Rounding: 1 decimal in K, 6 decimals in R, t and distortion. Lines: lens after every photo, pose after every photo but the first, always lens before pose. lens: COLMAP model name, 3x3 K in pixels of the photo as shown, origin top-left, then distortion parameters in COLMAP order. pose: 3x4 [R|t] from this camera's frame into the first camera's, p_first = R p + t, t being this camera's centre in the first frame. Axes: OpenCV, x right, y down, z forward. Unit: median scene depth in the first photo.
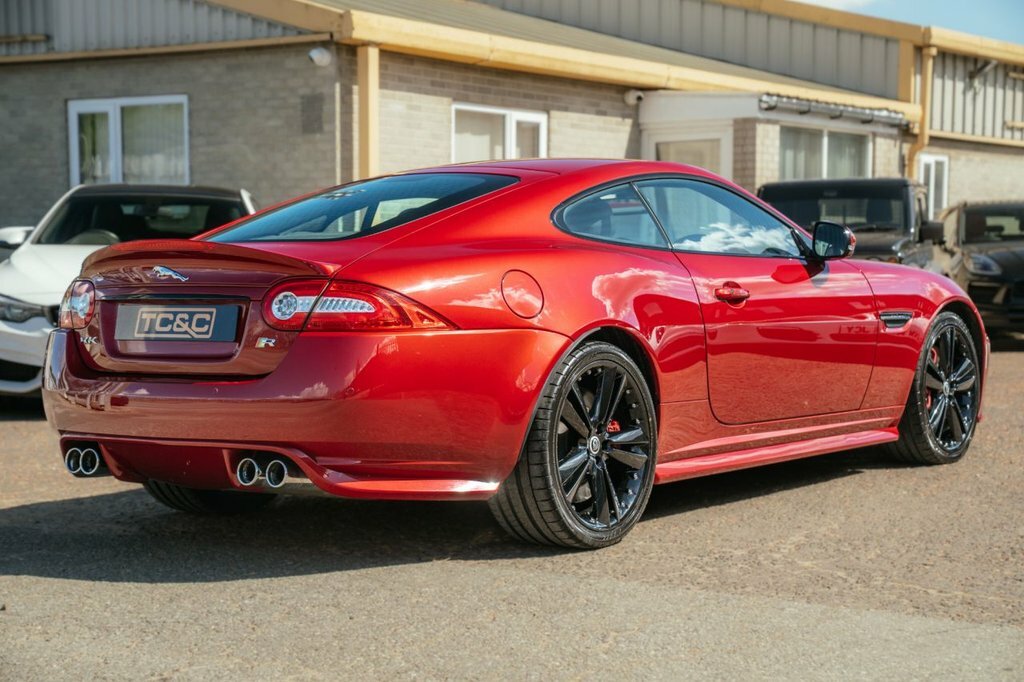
lens RADIAL K [[2283.7, 0, 522.4], [0, 2283.7, 375.0], [0, 0, 1]] dist [0.525311, 0.000000]
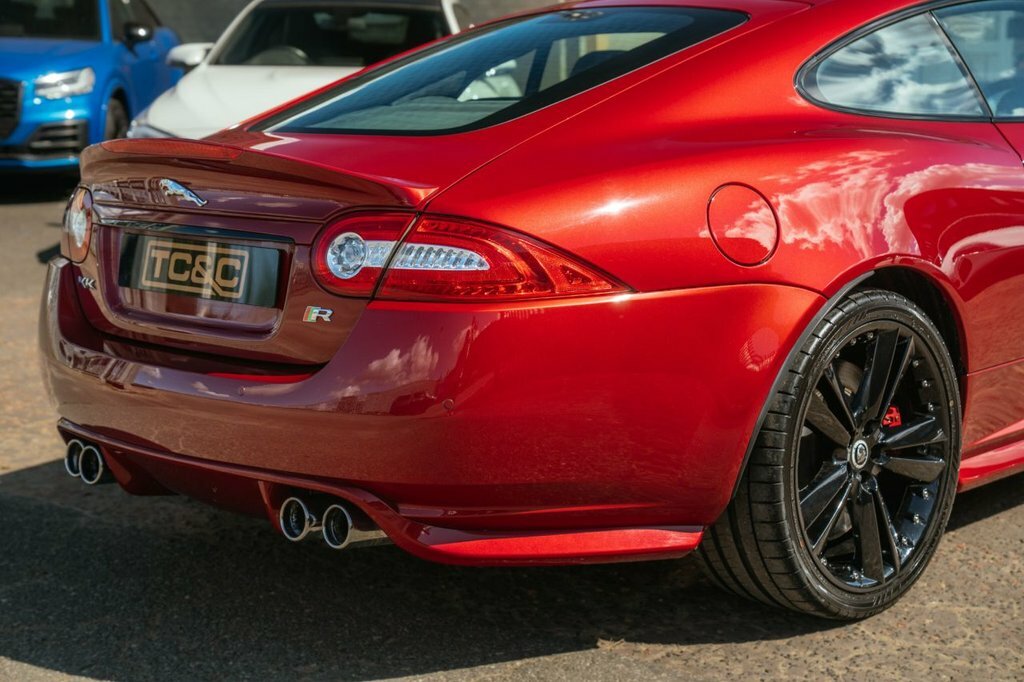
lens RADIAL K [[1936.2, 0, 508.2], [0, 1936.2, 373.9], [0, 0, 1]] dist [0.320547, 0.000000]
pose [[0.990616, 0.014297, -0.135927, 0.009039], [0.003486, 0.991547, 0.129698, -0.063287], [0.136633, -0.128954, 0.982193, 0.479054]]
